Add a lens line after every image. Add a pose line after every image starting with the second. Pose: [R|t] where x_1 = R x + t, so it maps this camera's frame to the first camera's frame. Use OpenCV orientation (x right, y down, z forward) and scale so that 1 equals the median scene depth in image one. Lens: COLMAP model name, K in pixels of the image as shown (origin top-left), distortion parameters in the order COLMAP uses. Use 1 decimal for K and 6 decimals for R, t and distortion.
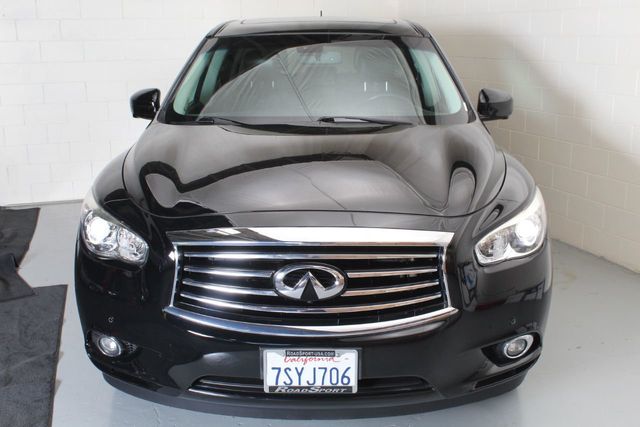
lens RADIAL K [[709.0, 0, 320.1], [0, 709.0, 216.1], [0, 0, 1]] dist [-0.040615, 0.000000]
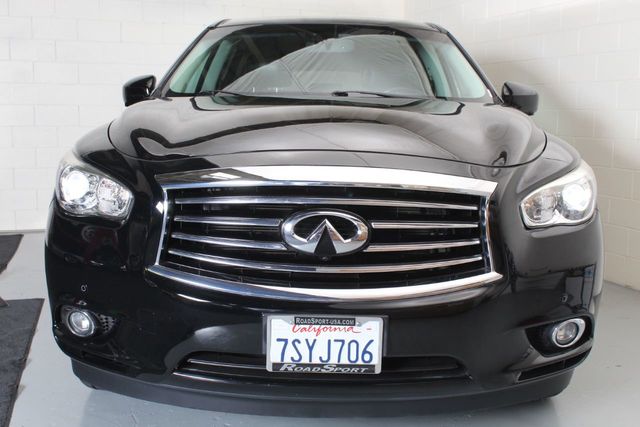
lens RADIAL K [[709.0, 0, 320.0], [0, 709.0, 211.1], [0, 0, 1]] dist [-0.040615, 0.000000]
pose [[0.999745, 0.020829, 0.008673, -0.026276], [-0.019753, 0.993765, -0.109730, 0.142598], [-0.010904, 0.109531, 0.993924, 0.157446]]
